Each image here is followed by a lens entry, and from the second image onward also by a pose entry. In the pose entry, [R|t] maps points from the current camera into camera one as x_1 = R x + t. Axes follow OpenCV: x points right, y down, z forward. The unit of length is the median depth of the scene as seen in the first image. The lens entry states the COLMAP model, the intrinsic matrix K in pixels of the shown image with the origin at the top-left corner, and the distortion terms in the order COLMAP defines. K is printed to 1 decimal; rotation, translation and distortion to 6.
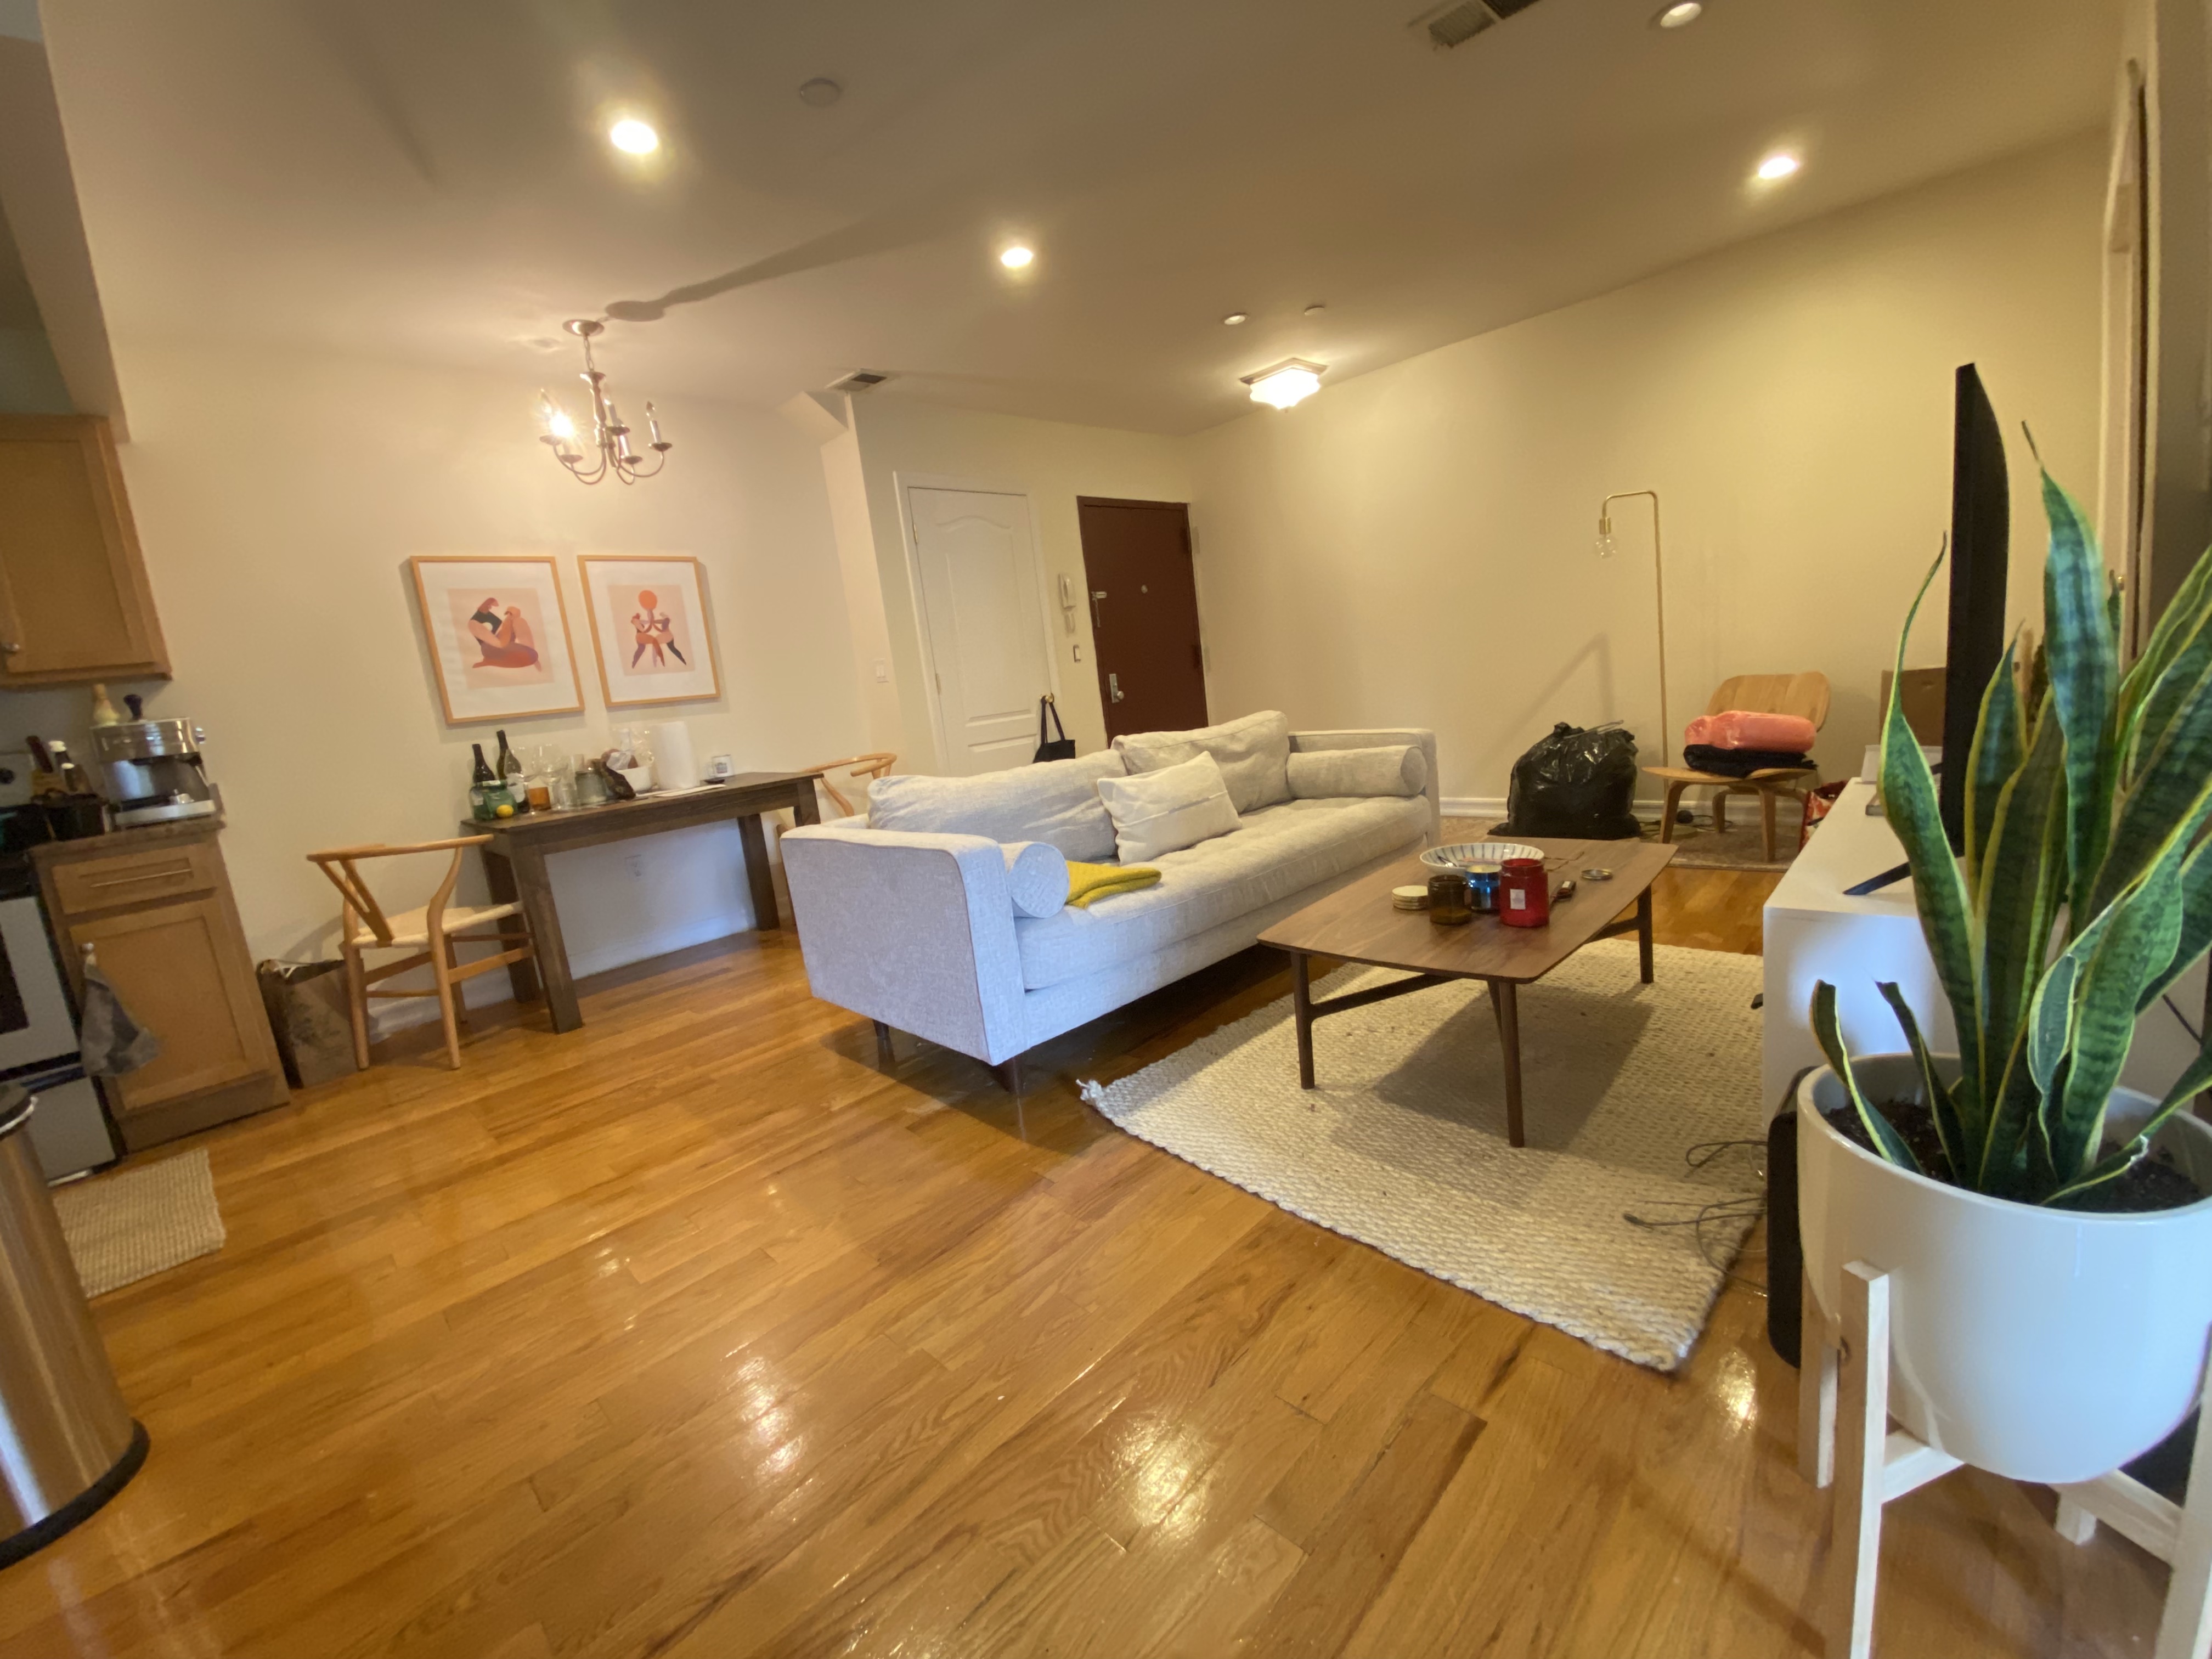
lens RADIAL K [[888.8, 0, 1109.0], [0, 888.8, 825.6], [0, 0, 1]] dist [0.010922, -0.017748]
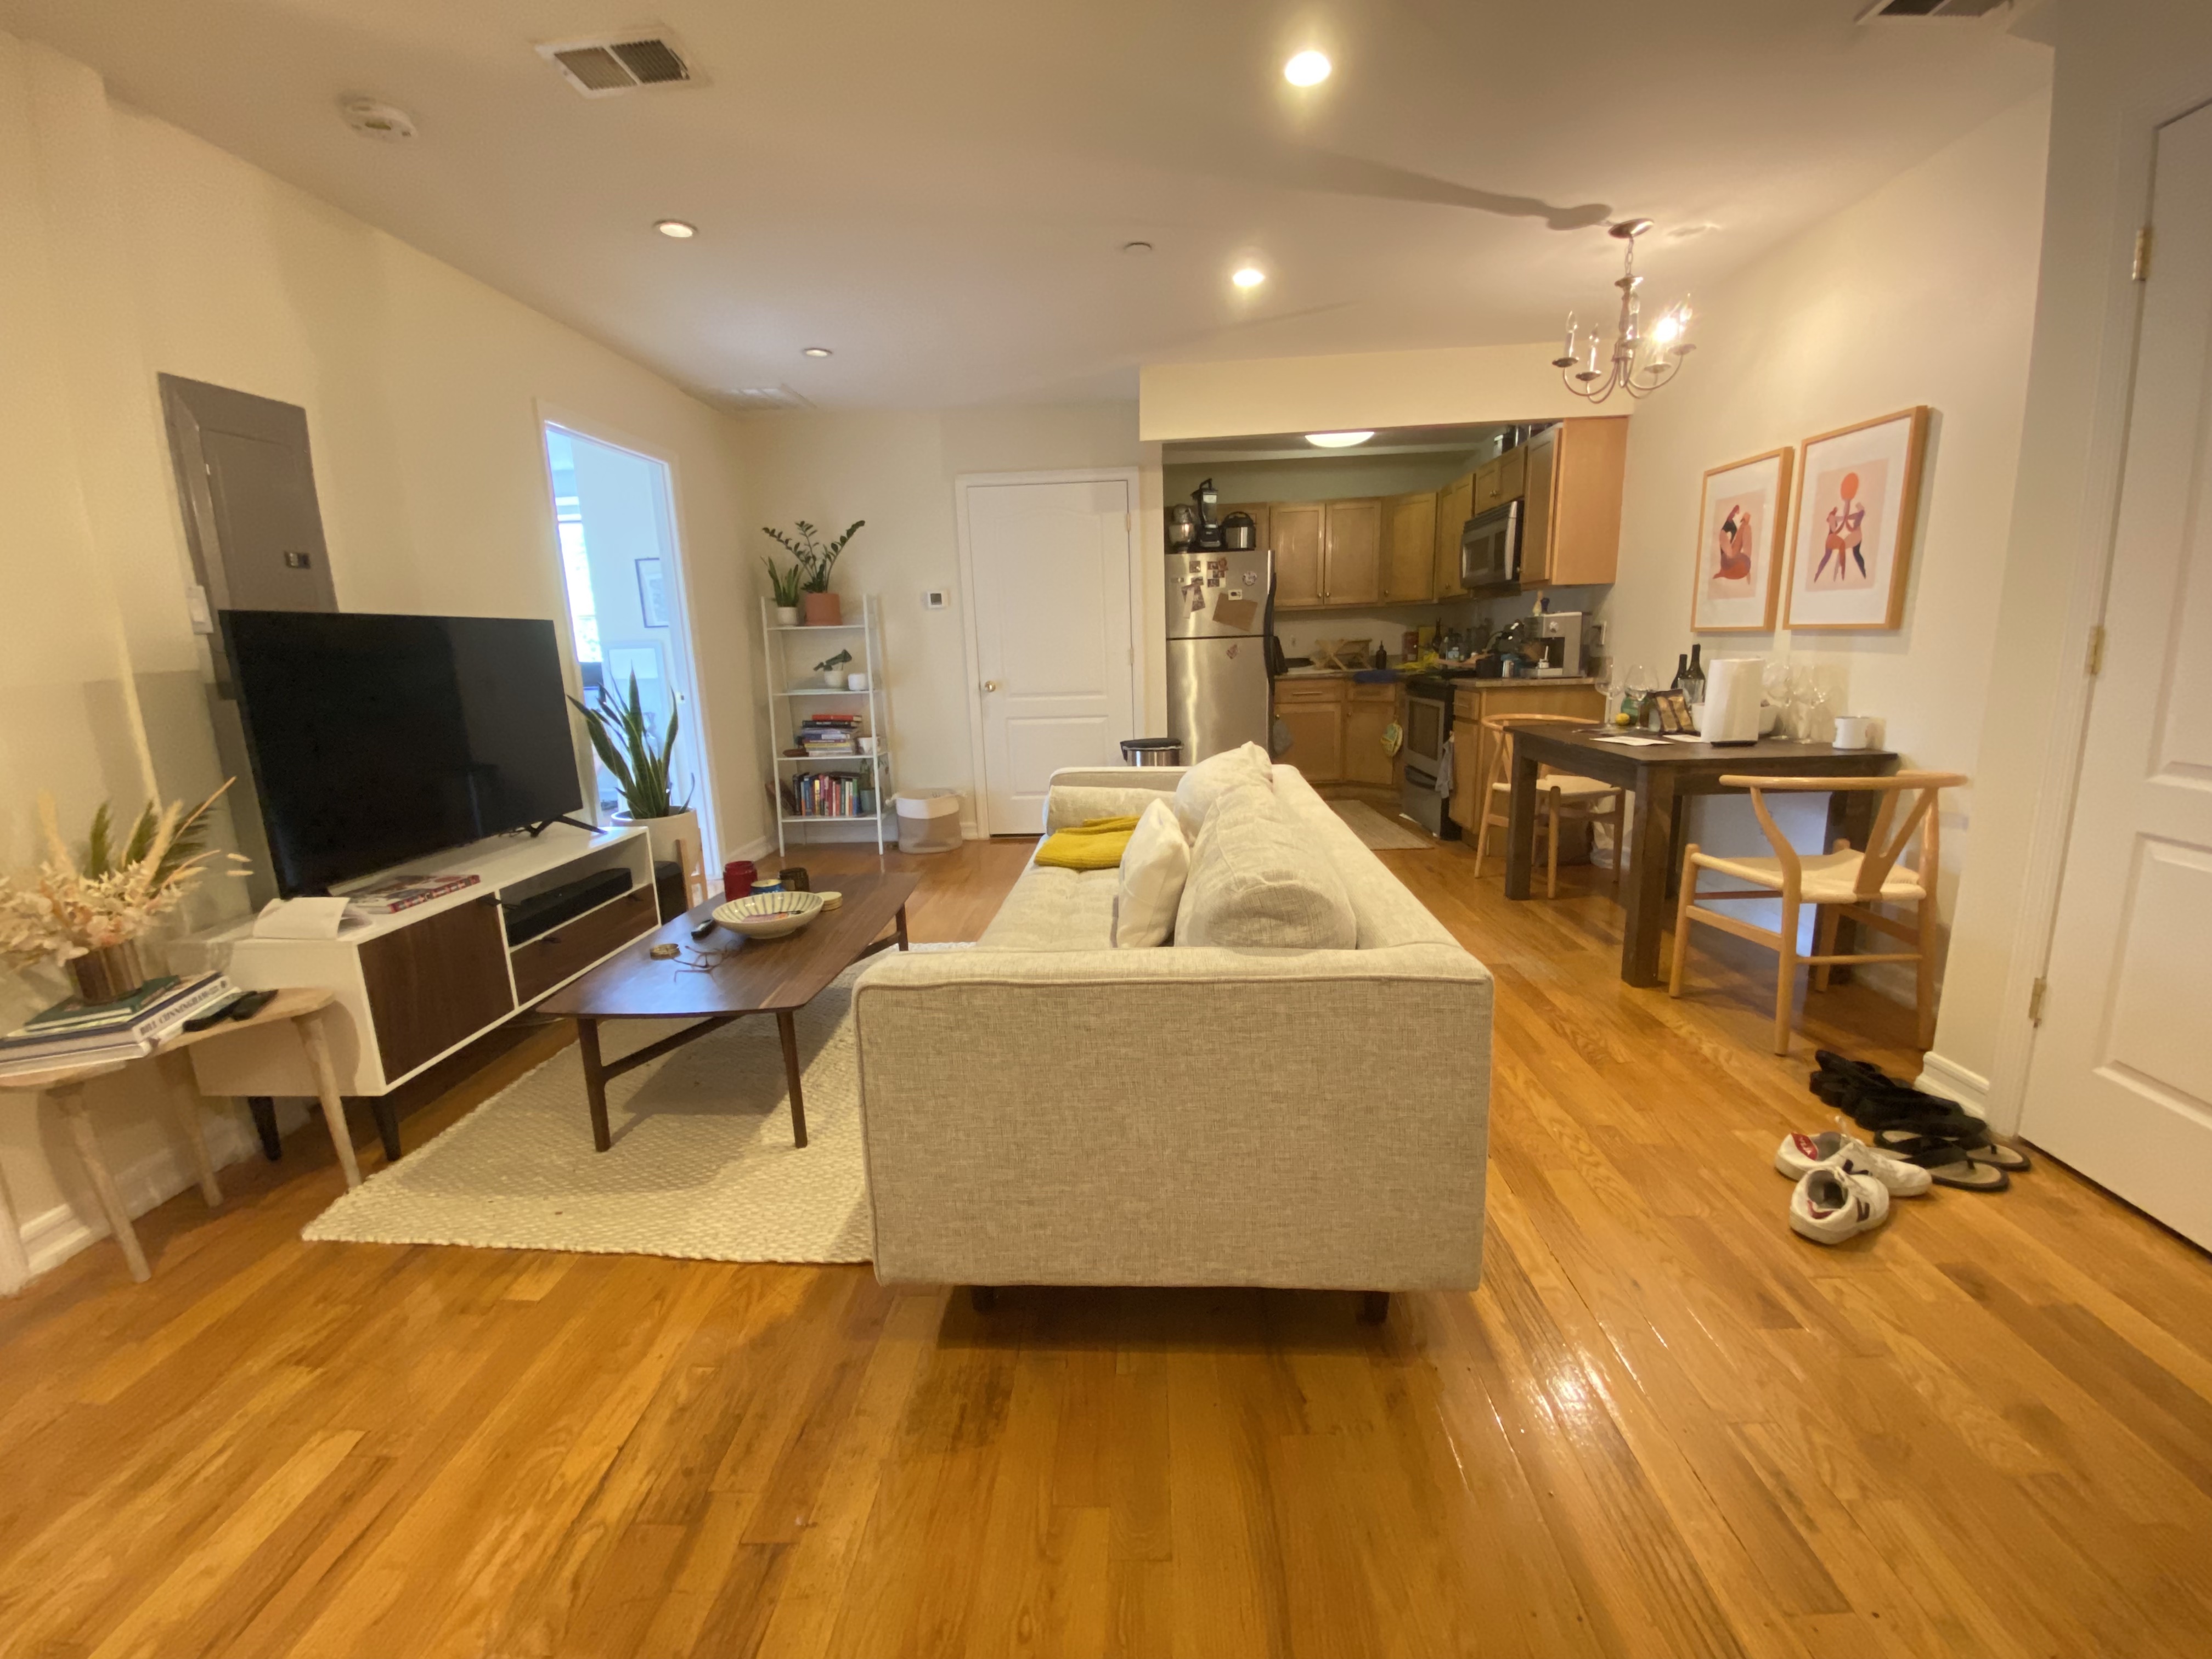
lens RADIAL K [[888.8, 0, 1109.0], [0, 888.8, 825.6], [0, 0, 1]] dist [0.010922, -0.017748]
pose [[-0.729927, 0.268431, -0.628611, 0.501990], [0.001498, 0.920286, 0.391244, -0.315941], [0.683524, 0.284638, -0.672143, 1.287420]]
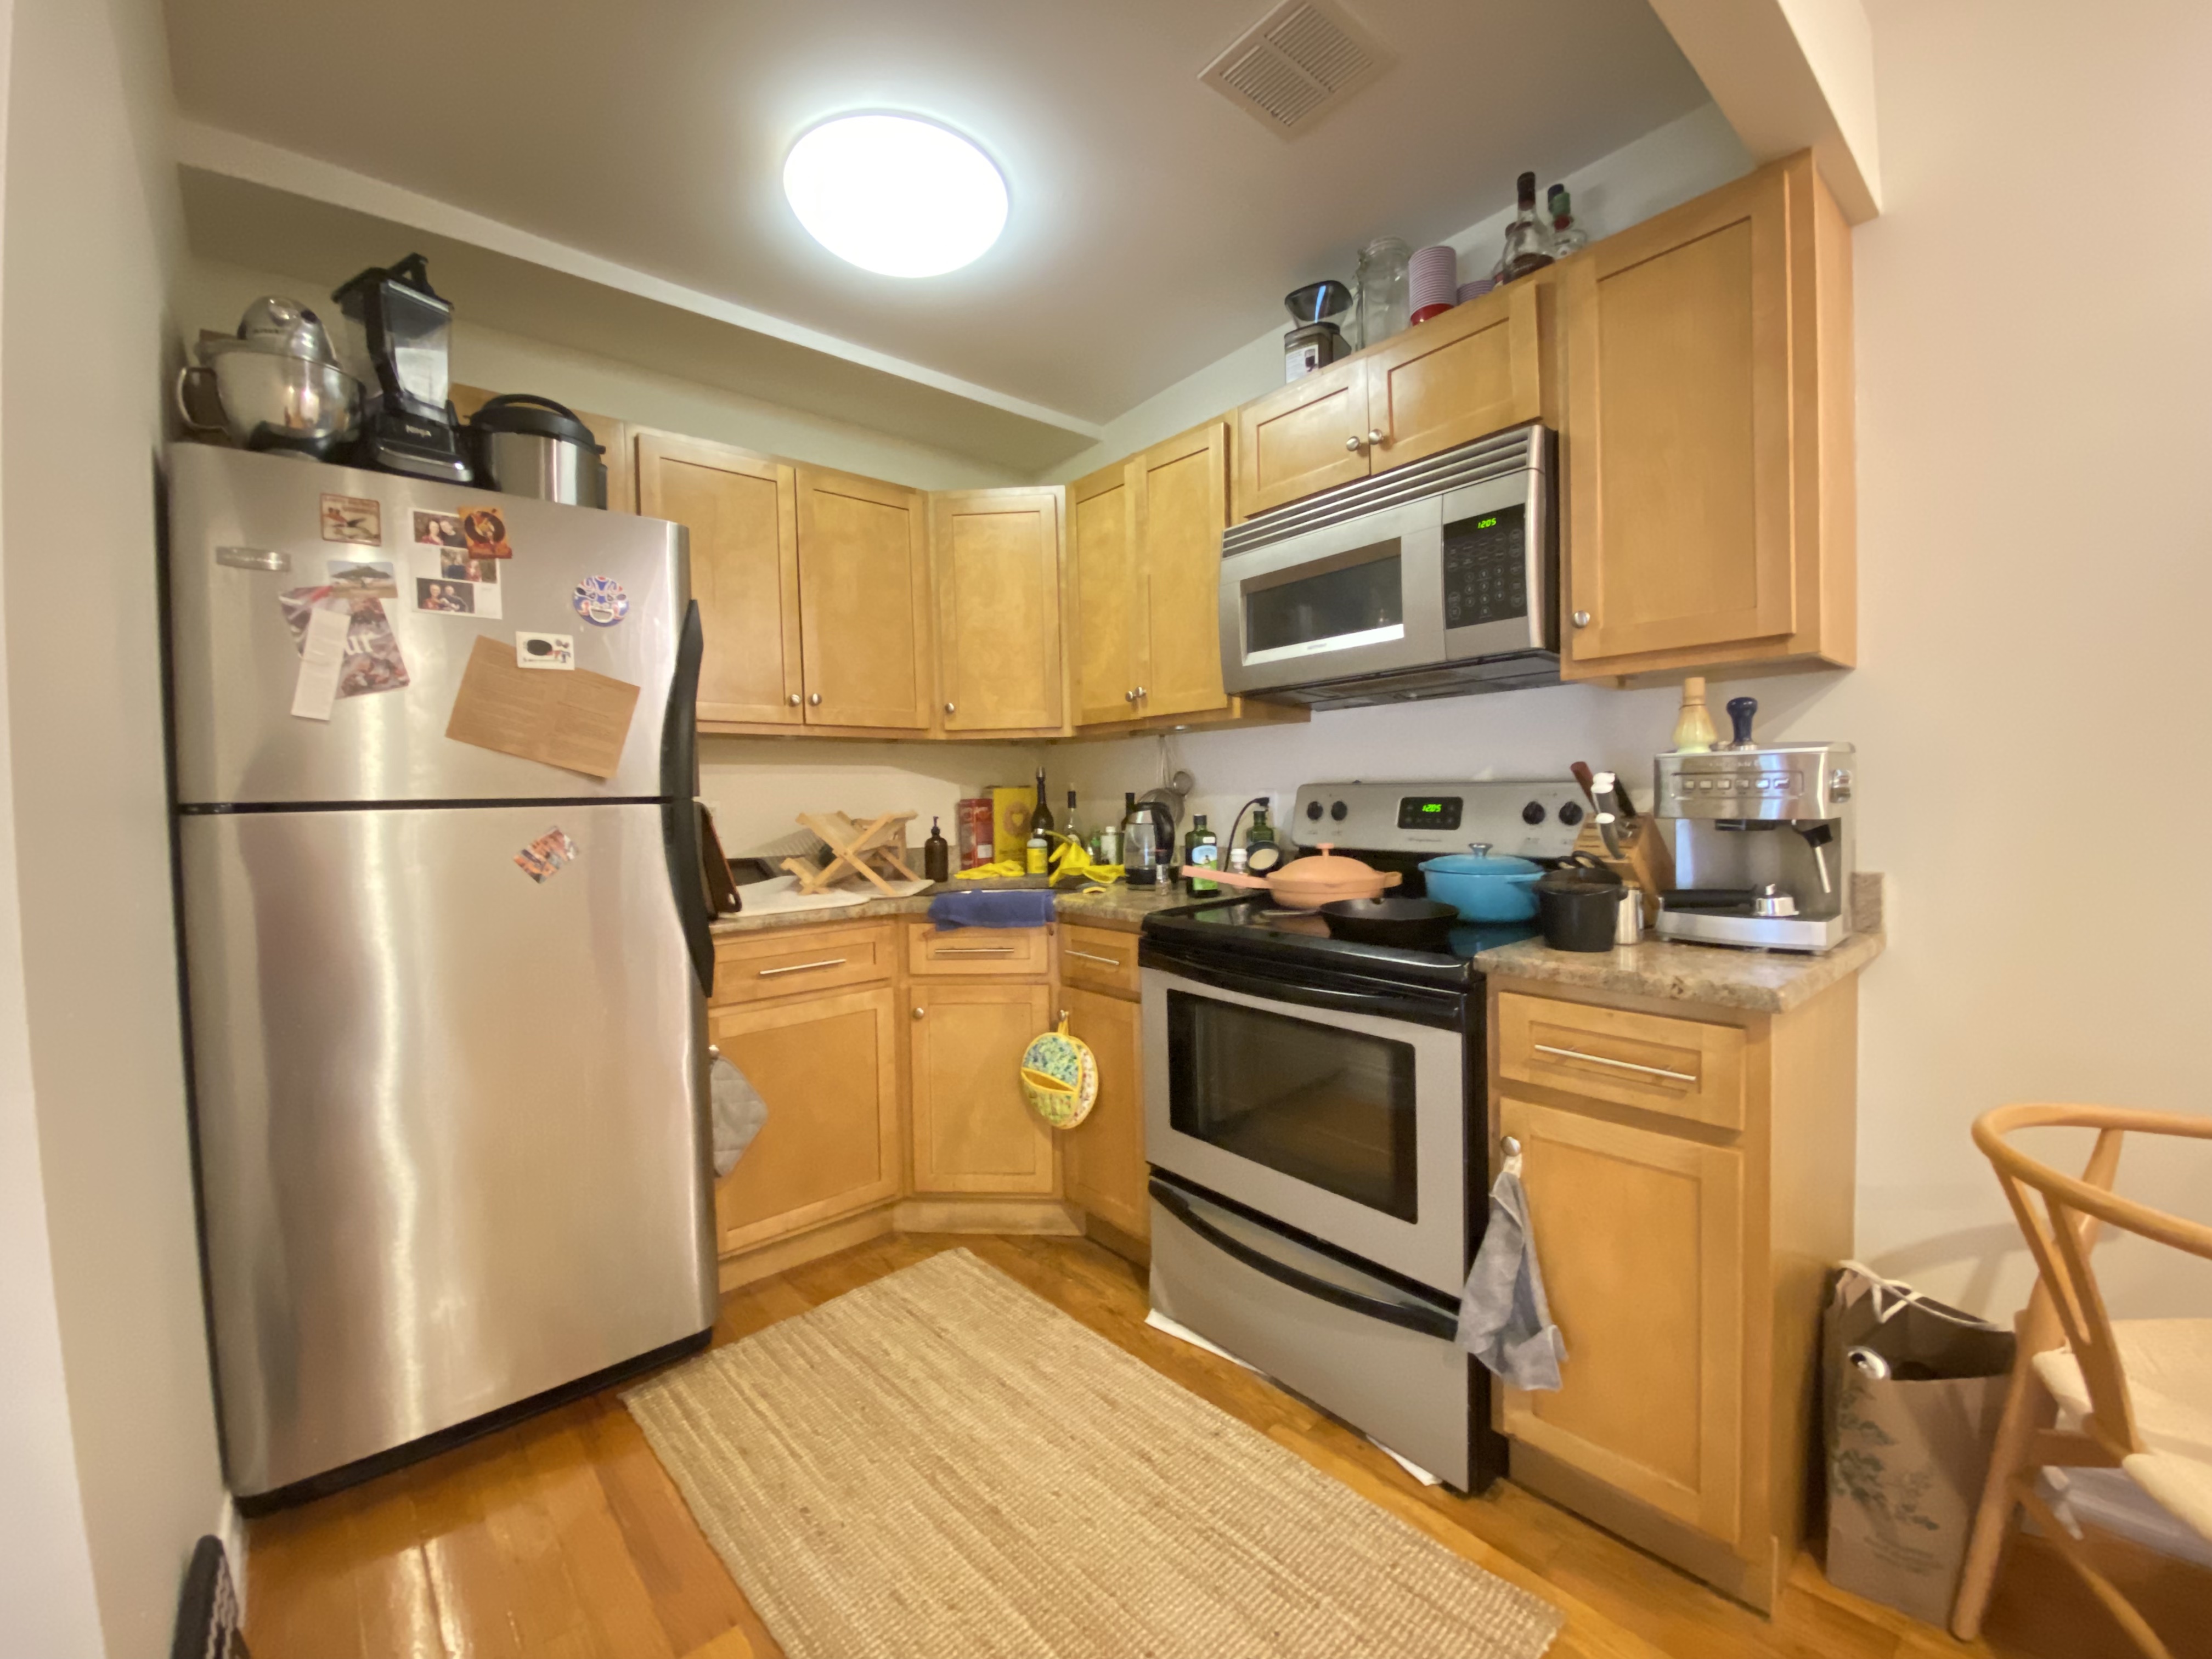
lens RADIAL K [[888.8, 0, 1109.0], [0, 888.8, 825.6], [0, 0, 1]] dist [0.010922, -0.017748]
pose [[-0.070575, 0.147113, -0.986599, -0.418975], [-0.142253, 0.977472, 0.155928, -0.079004], [0.987311, 0.151351, -0.048057, 0.503851]]
